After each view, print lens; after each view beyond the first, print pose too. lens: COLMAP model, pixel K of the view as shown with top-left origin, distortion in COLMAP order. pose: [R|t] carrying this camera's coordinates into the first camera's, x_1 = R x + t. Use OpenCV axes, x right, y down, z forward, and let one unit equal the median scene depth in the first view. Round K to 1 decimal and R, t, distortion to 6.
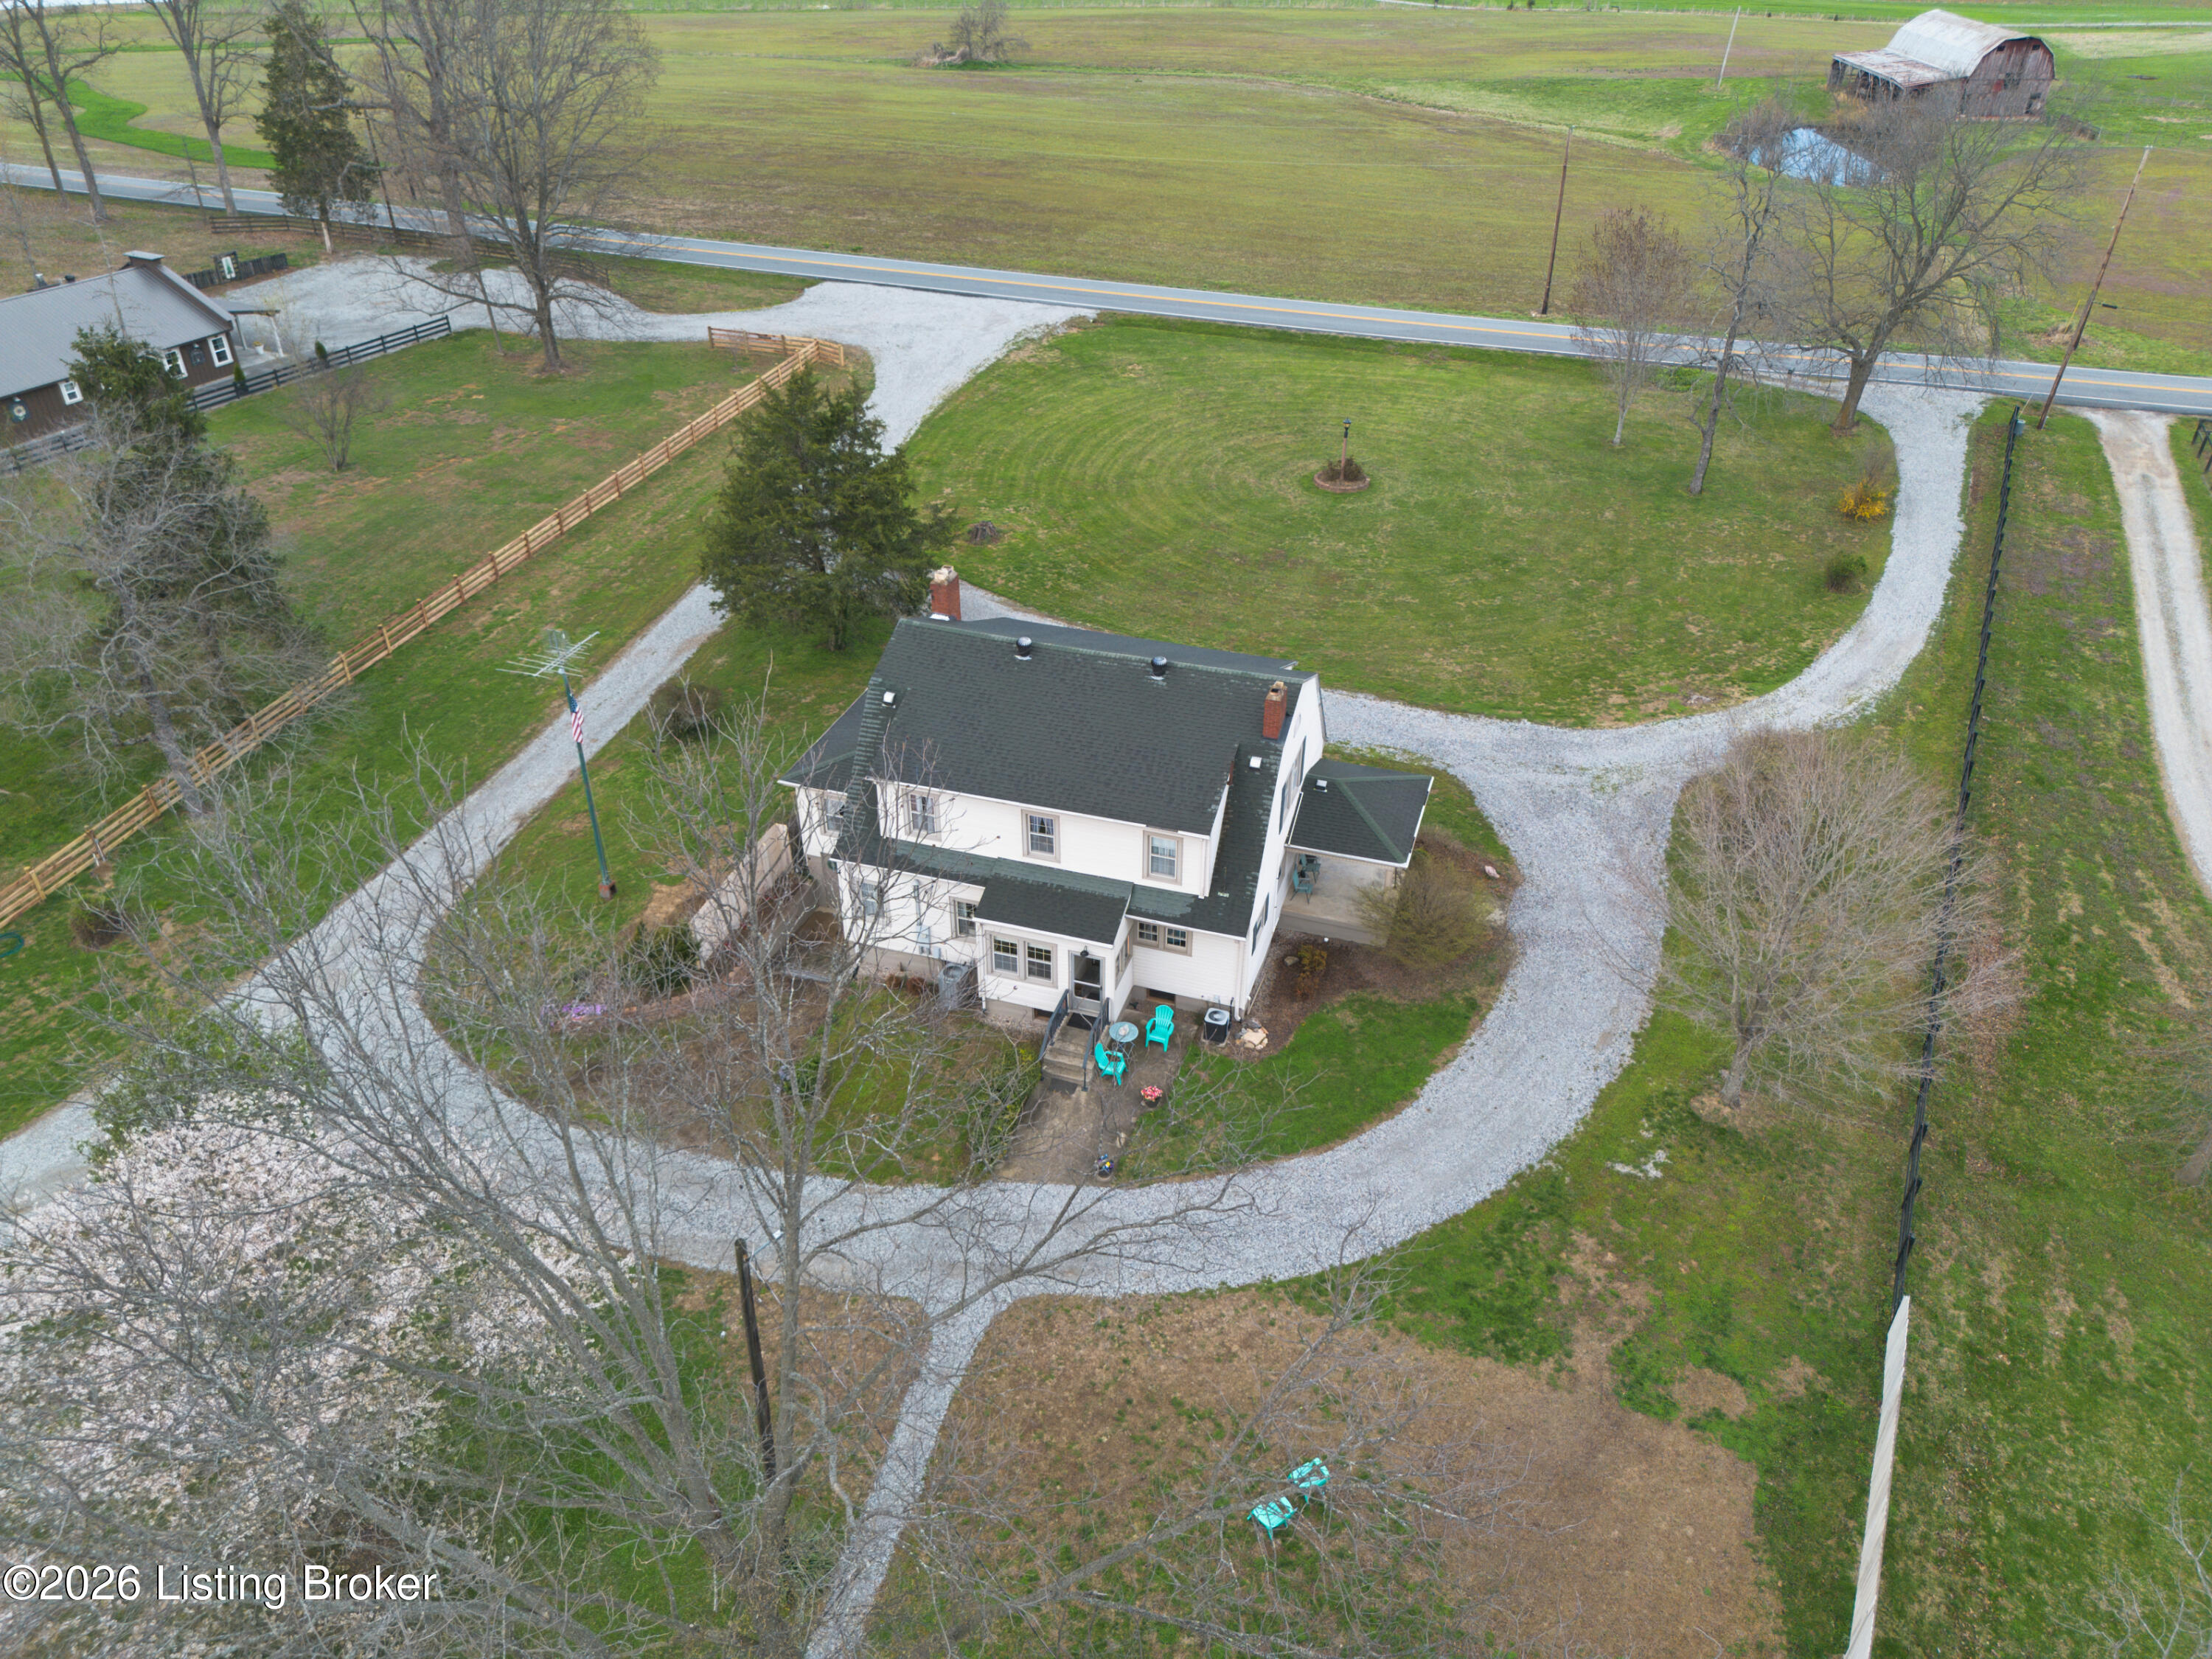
lens RADIAL K [[1555.1, 0, 1106.0], [0, 1555.1, 829.5], [0, 0, 1]] dist [0.052802, -0.038297]
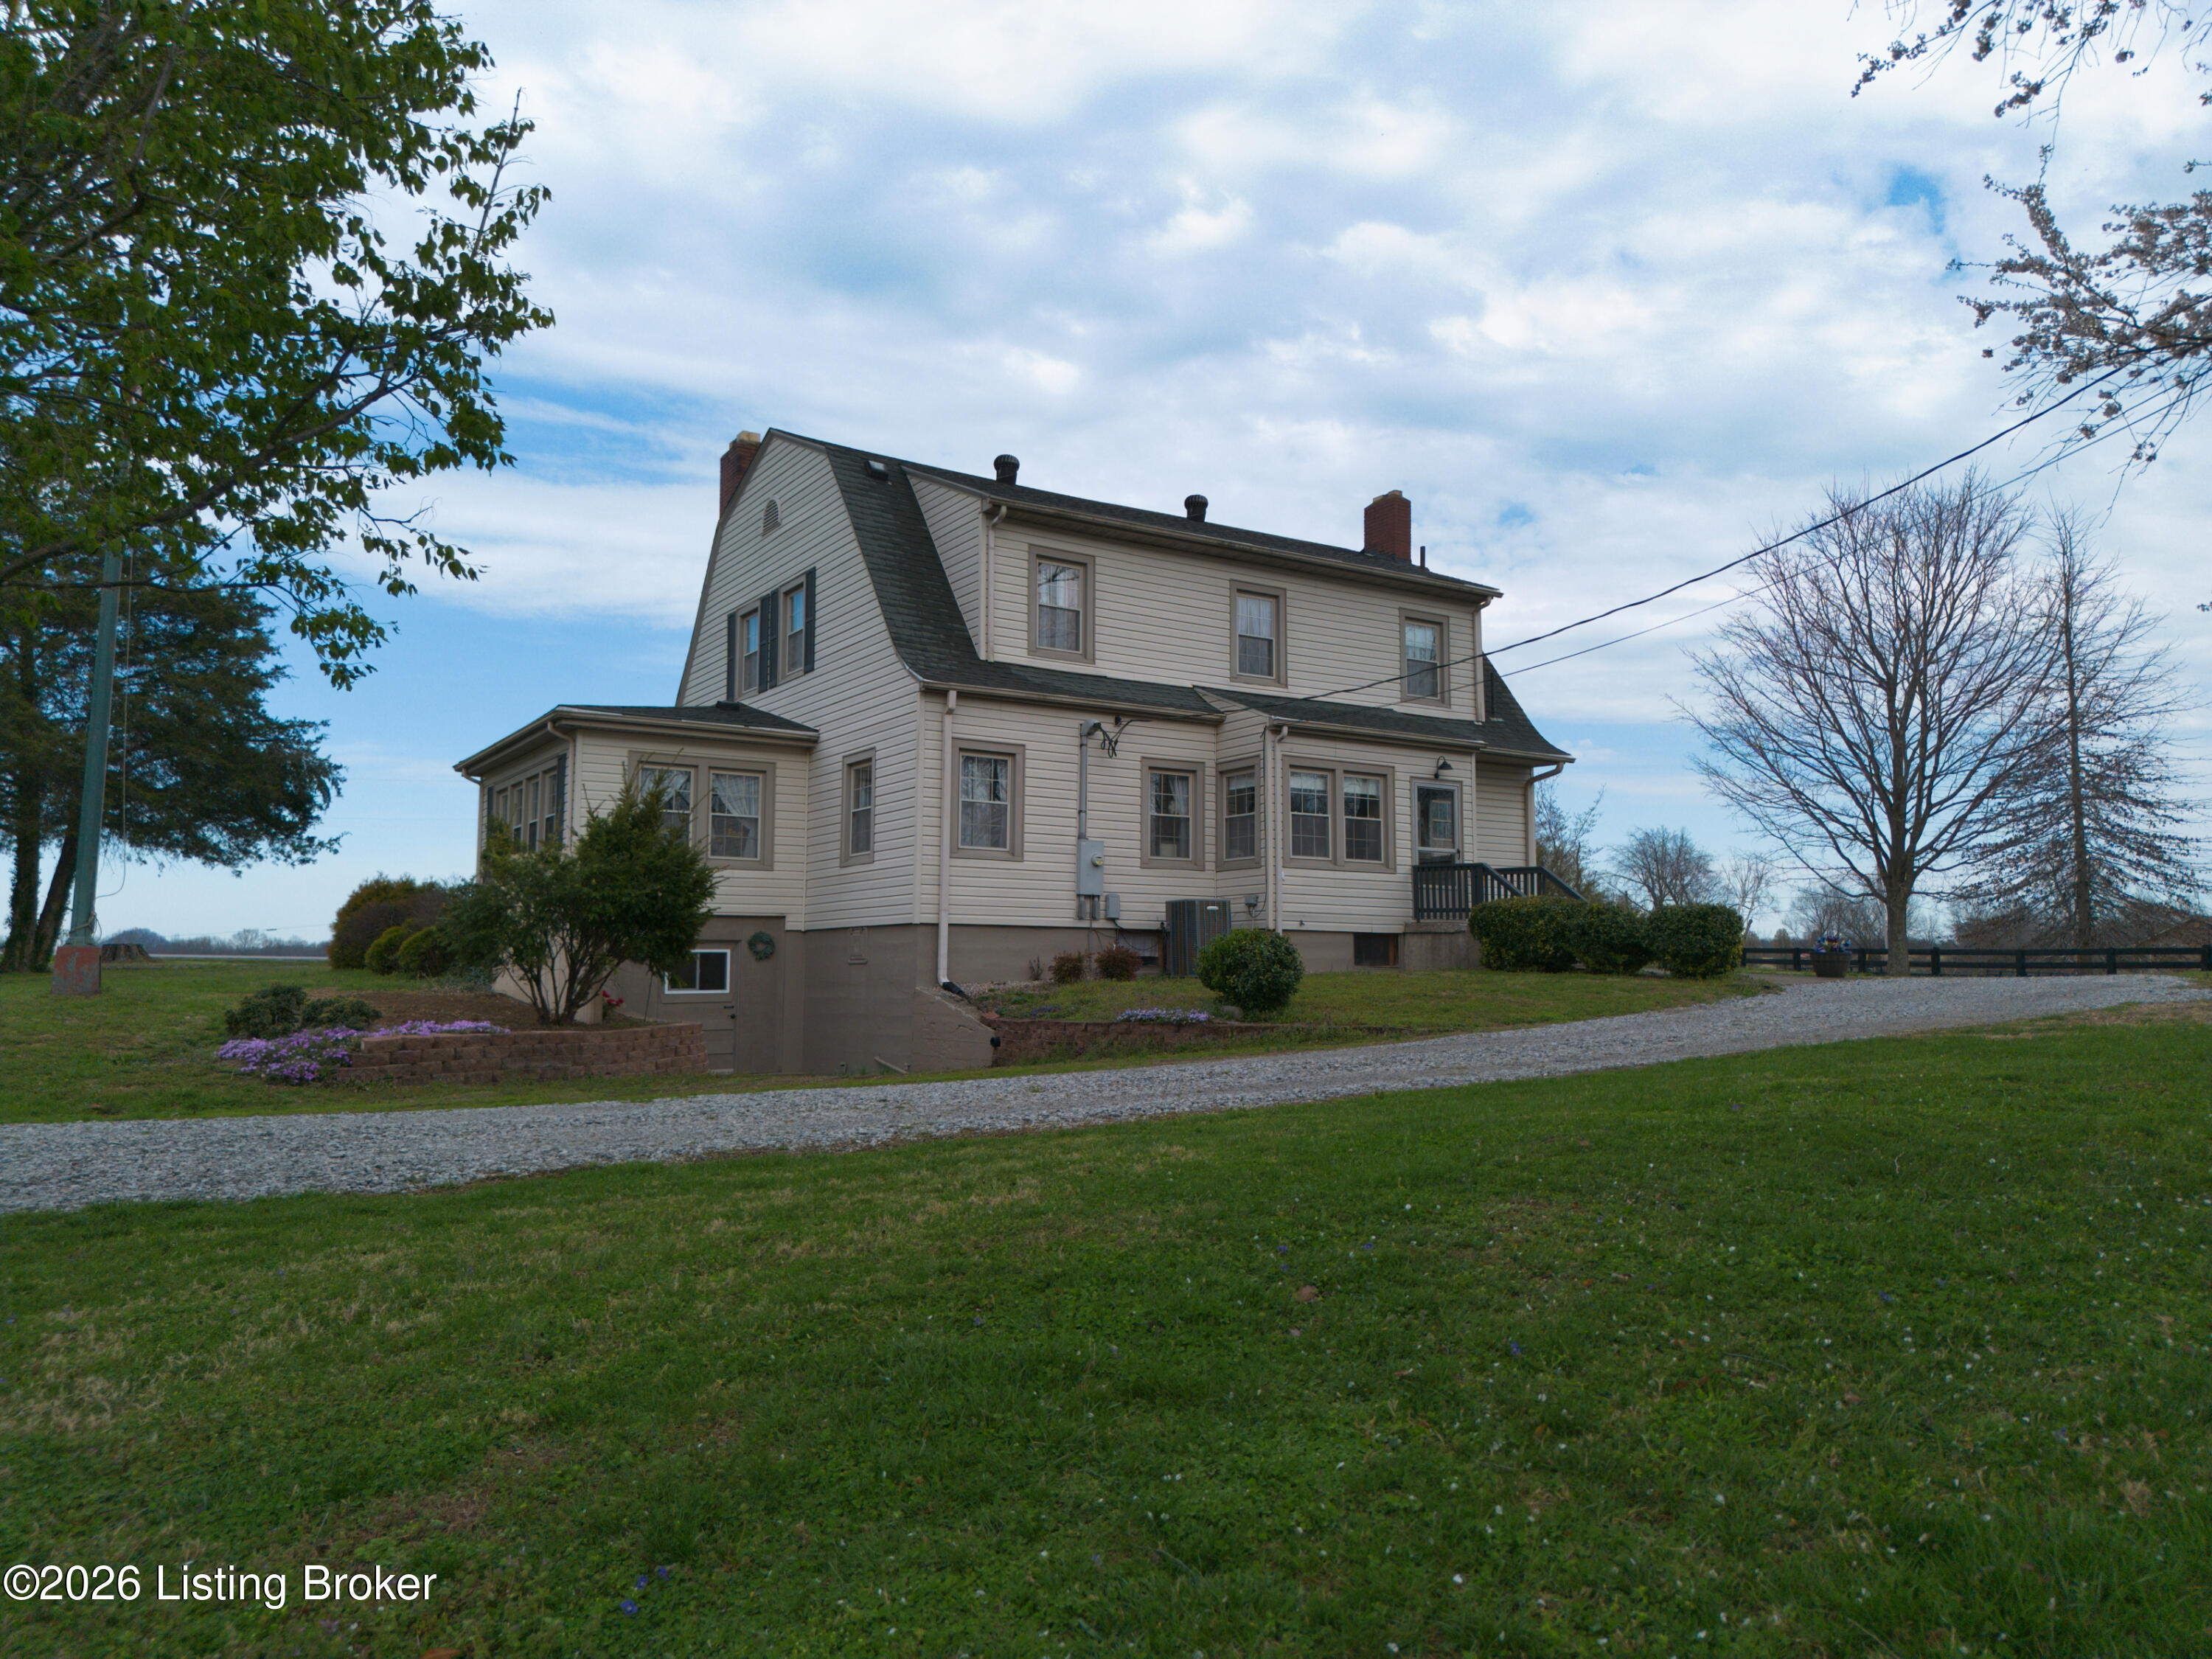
lens RADIAL K [[1555.1, 0, 1106.0], [0, 1555.1, 829.5], [0, 0, 1]] dist [0.052802, -0.038297]
pose [[0.630286, 0.072125, 0.773006, -0.490734], [0.424985, 0.801196, -0.421275, 0.265340], [-0.649713, 0.594040, 0.474330, 0.788221]]
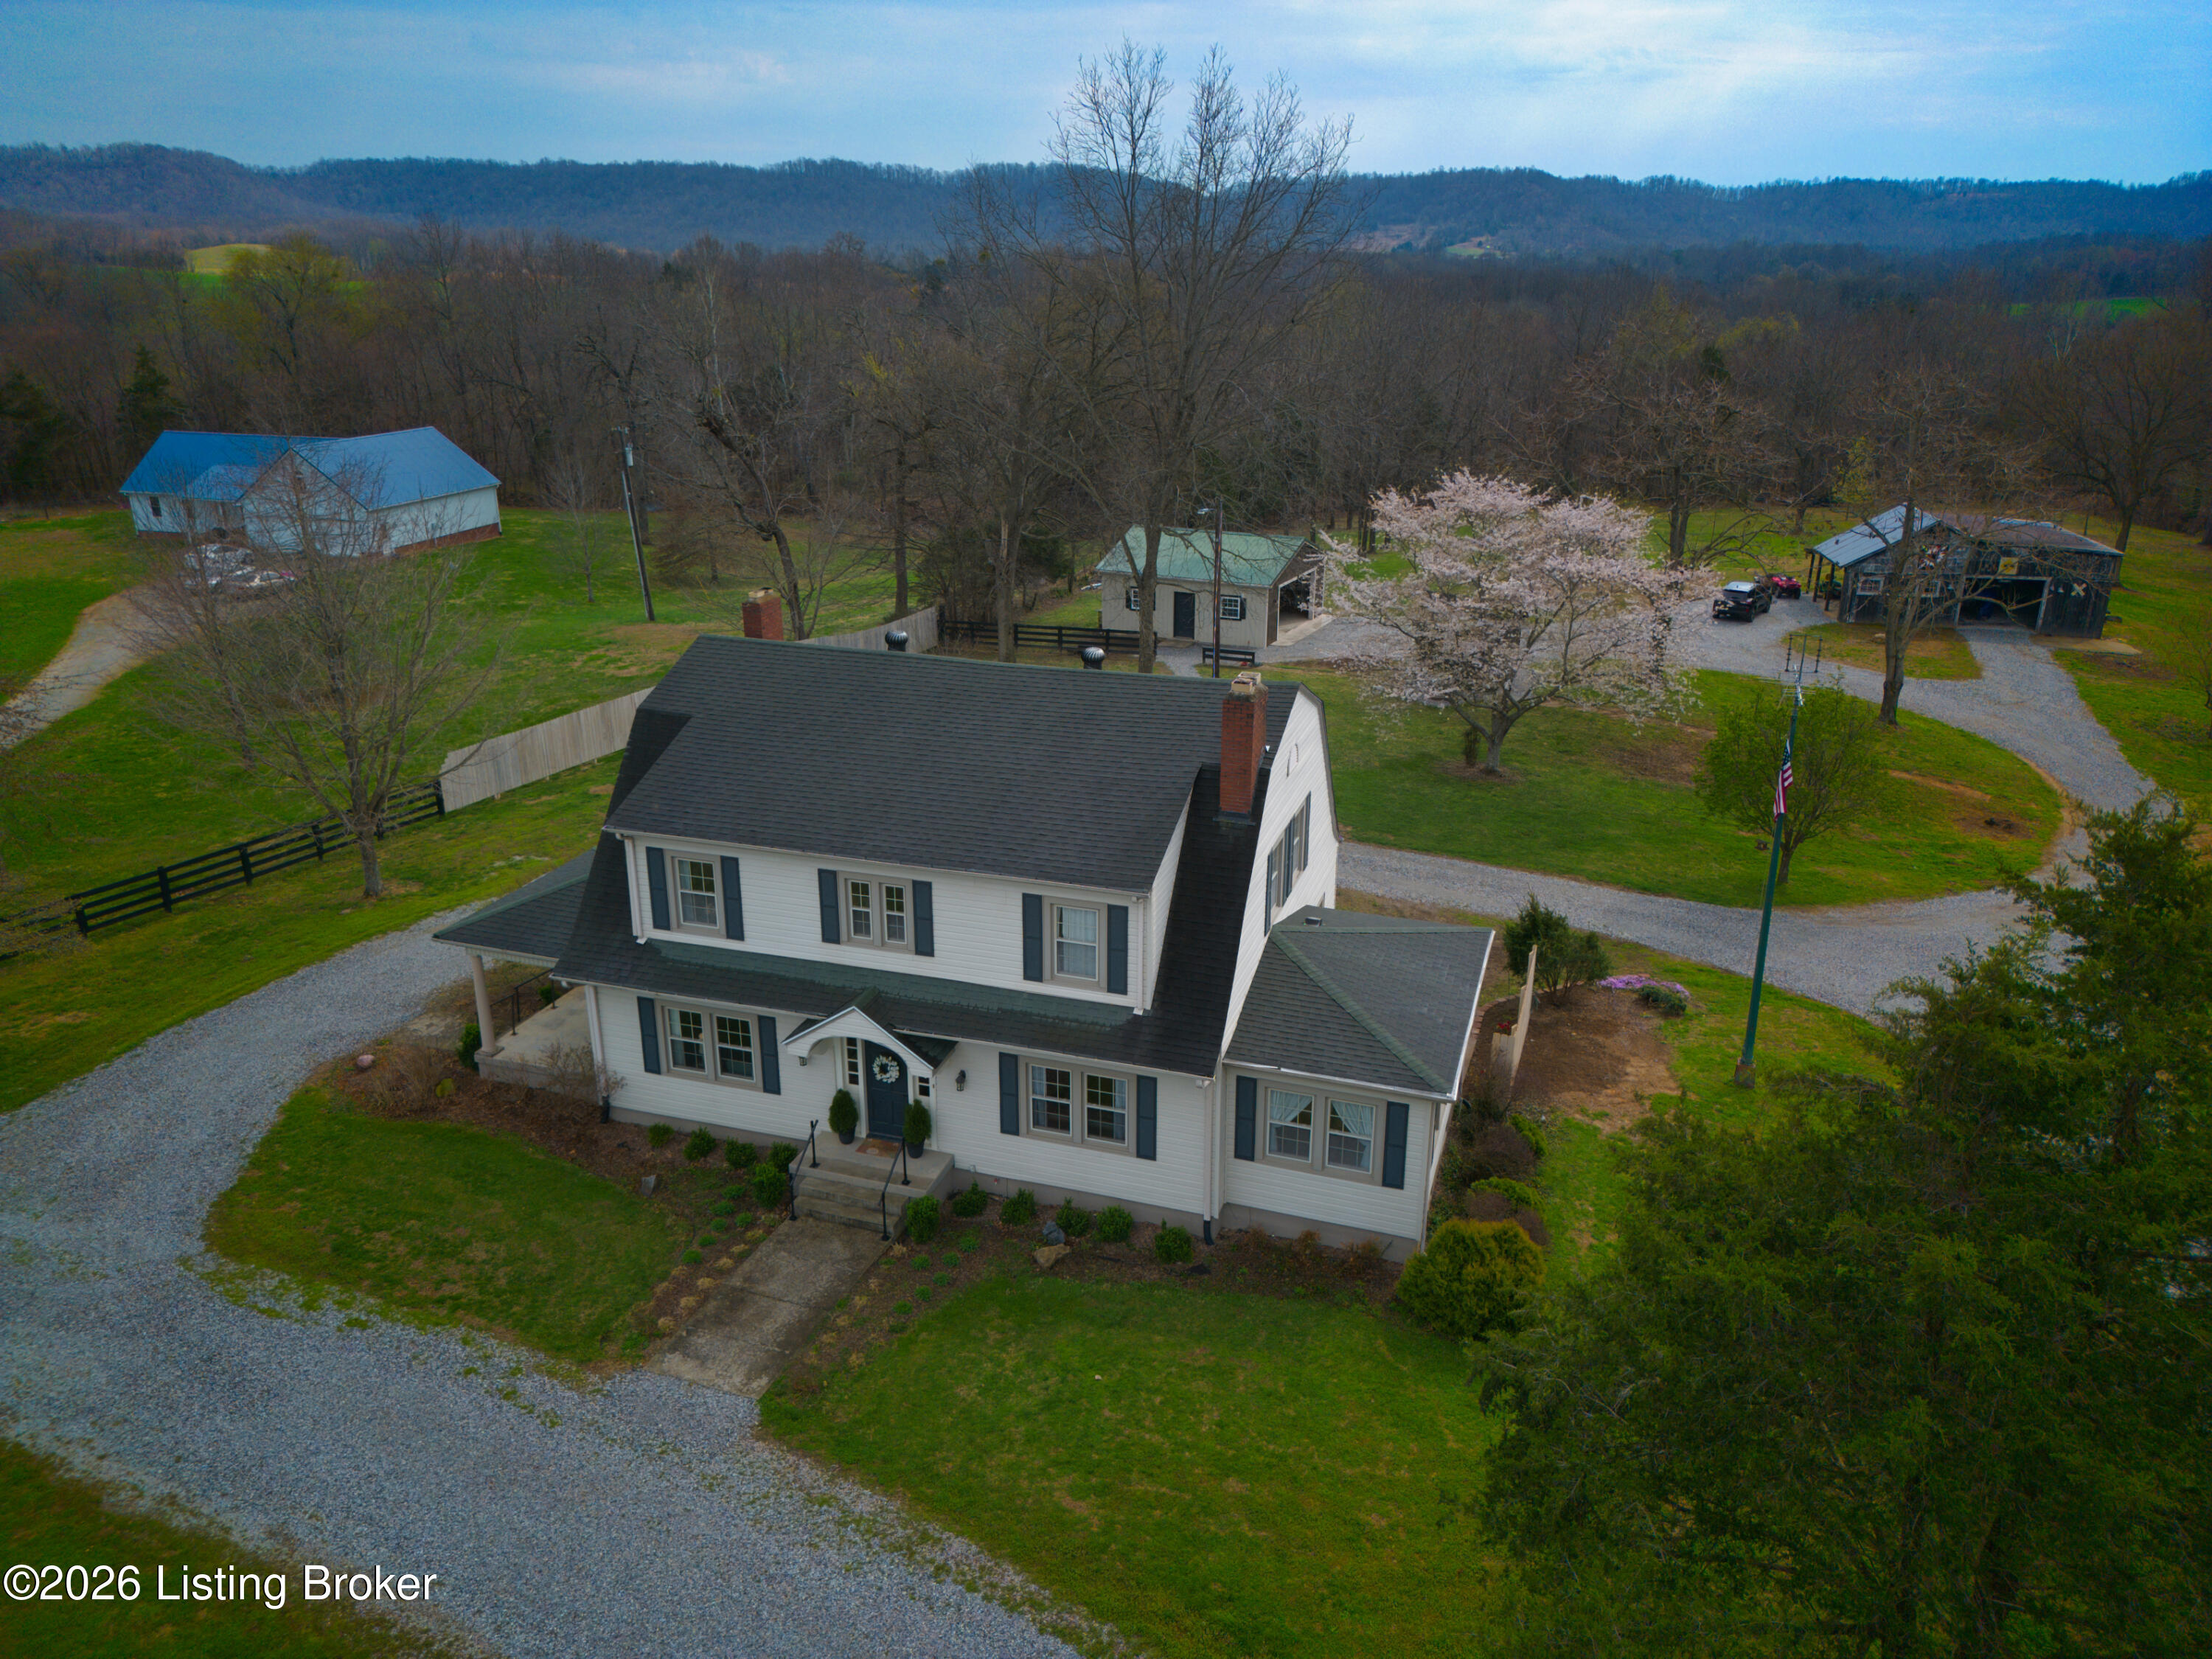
lens RADIAL K [[1565.8, 0, 1106.0], [0, 1565.8, 809.9], [0, 0, 1]] dist [0.052888, -0.042593]
pose [[-0.999979, -0.004440, 0.004680, -0.063982], [0.001009, 0.608907, 0.793241, -0.616318], [-0.006372, 0.793229, -0.608890, 1.479796]]
